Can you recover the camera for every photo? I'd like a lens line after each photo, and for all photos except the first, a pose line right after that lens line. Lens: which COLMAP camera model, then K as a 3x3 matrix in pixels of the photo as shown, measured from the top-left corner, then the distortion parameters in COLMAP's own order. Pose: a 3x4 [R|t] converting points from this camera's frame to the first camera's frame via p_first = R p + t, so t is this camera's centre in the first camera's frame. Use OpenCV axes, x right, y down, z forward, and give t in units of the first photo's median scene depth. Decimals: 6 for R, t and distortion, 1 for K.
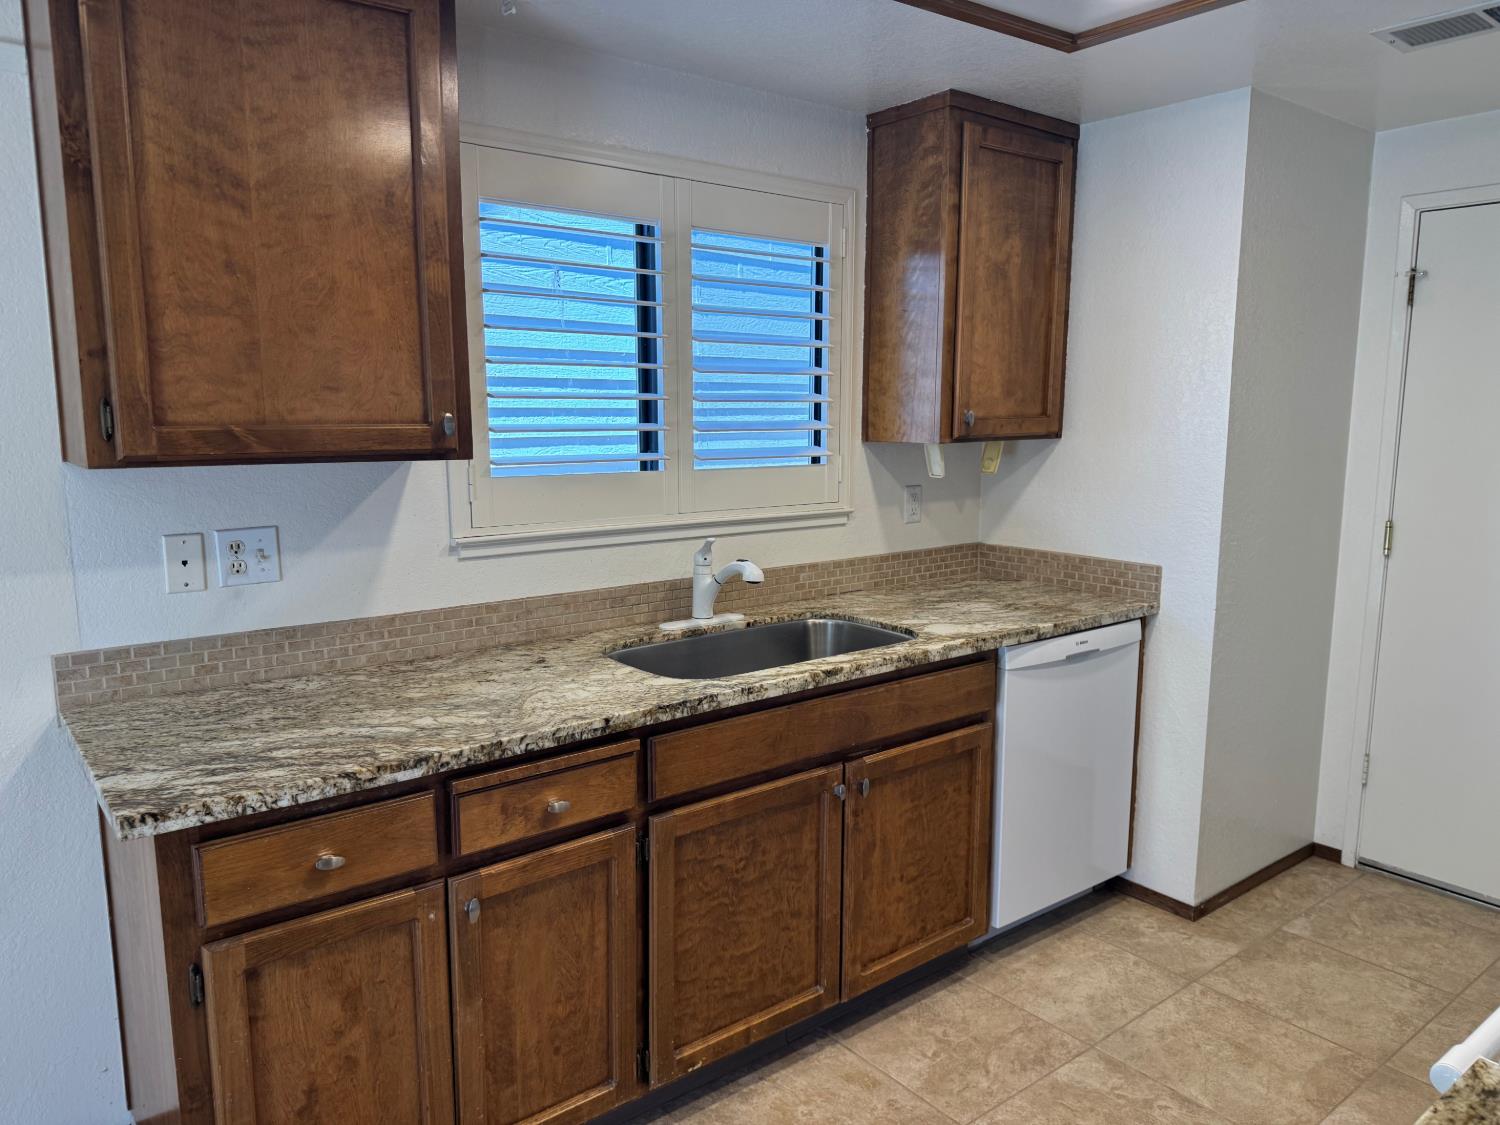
lens RADIAL K [[1059.2, 0, 748.6], [0, 1059.2, 571.9], [0, 0, 1]] dist [0.033932, -0.040564]
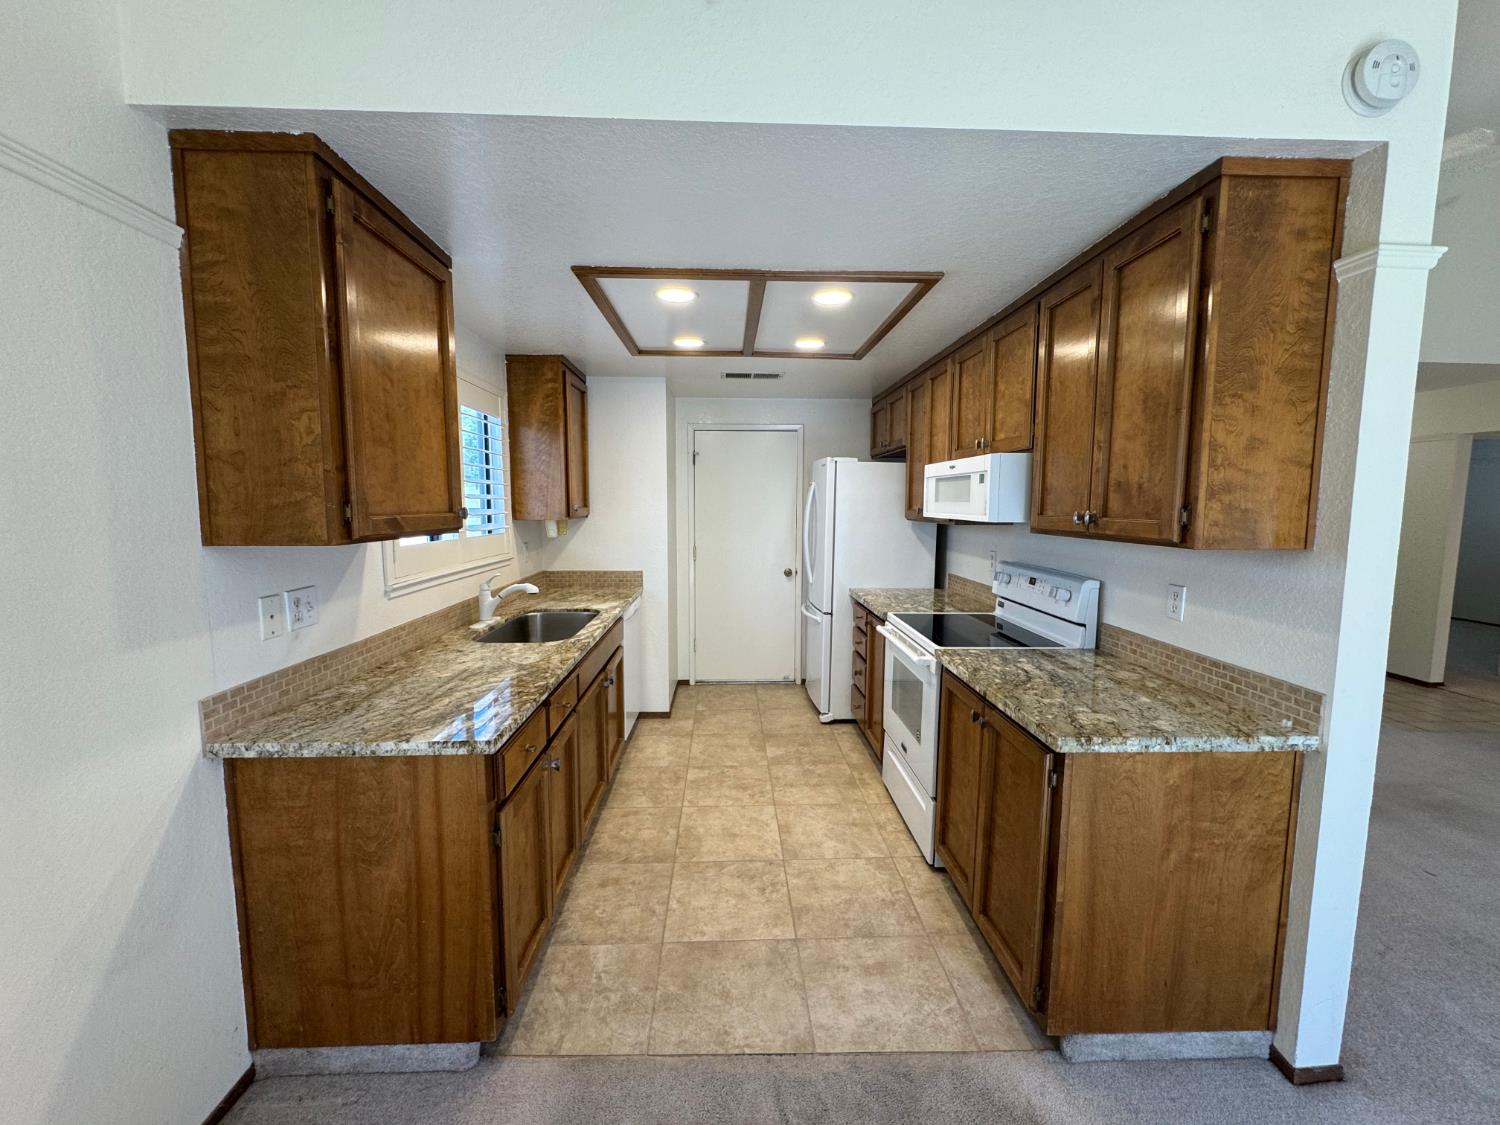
lens RADIAL K [[599.4, 0, 750.1], [0, 599.4, 560.0], [0, 0, 1]] dist [-0.002928, 0.000925]
pose [[0.589198, -0.076946, 0.804316, -0.741852], [0.123957, 0.992279, 0.004124, -0.007481], [-0.798424, 0.097270, 0.594187, 0.041908]]
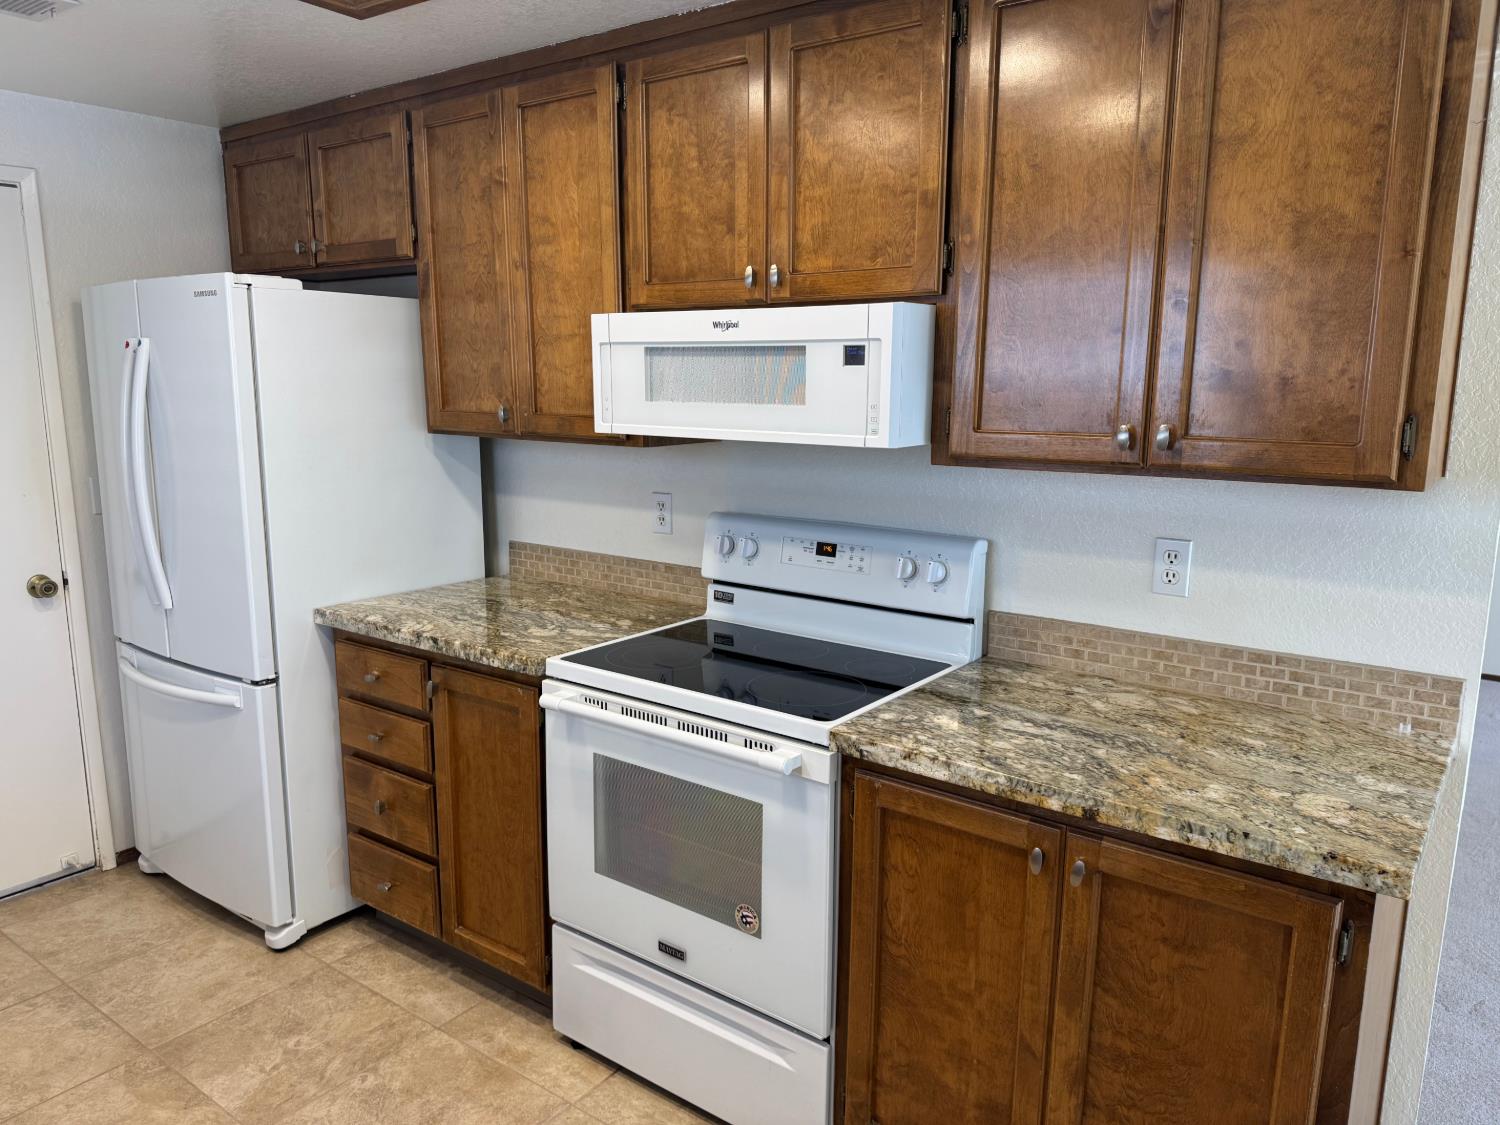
lens RADIAL K [[1059.2, 0, 752.0], [0, 1059.2, 568.4], [0, 0, 1]] dist [0.033932, -0.040564]
pose [[-0.258882, -0.178762, 0.949223, -0.480473], [0.148150, 0.963748, 0.221902, -0.133381], [-0.954480, 0.198074, -0.223013, 0.653010]]
